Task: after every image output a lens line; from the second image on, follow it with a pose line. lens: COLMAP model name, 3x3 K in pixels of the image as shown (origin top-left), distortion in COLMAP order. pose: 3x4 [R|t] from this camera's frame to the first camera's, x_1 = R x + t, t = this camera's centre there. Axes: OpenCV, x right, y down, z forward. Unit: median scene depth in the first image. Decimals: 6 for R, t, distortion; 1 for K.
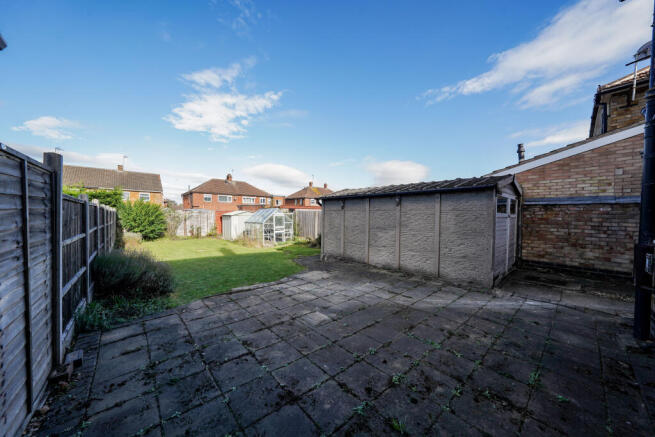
lens RADIAL K [[228.2, 0, 327.8], [0, 228.2, 224.1], [0, 0, 1]] dist [-0.010040, -0.000206]
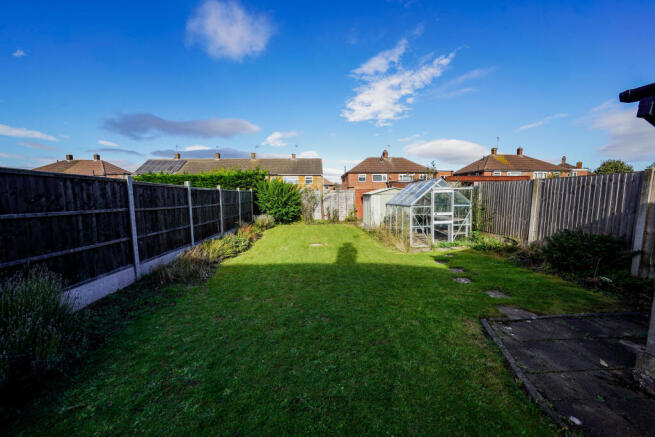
lens RADIAL K [[228.2, 0, 327.8], [0, 228.2, 224.1], [0, 0, 1]] dist [-0.010040, -0.000206]
pose [[0.776779, 0.059005, -0.627002, -0.071362], [-0.008350, 0.996479, 0.083431, -0.003674], [0.629717, -0.059572, 0.774537, 0.345386]]
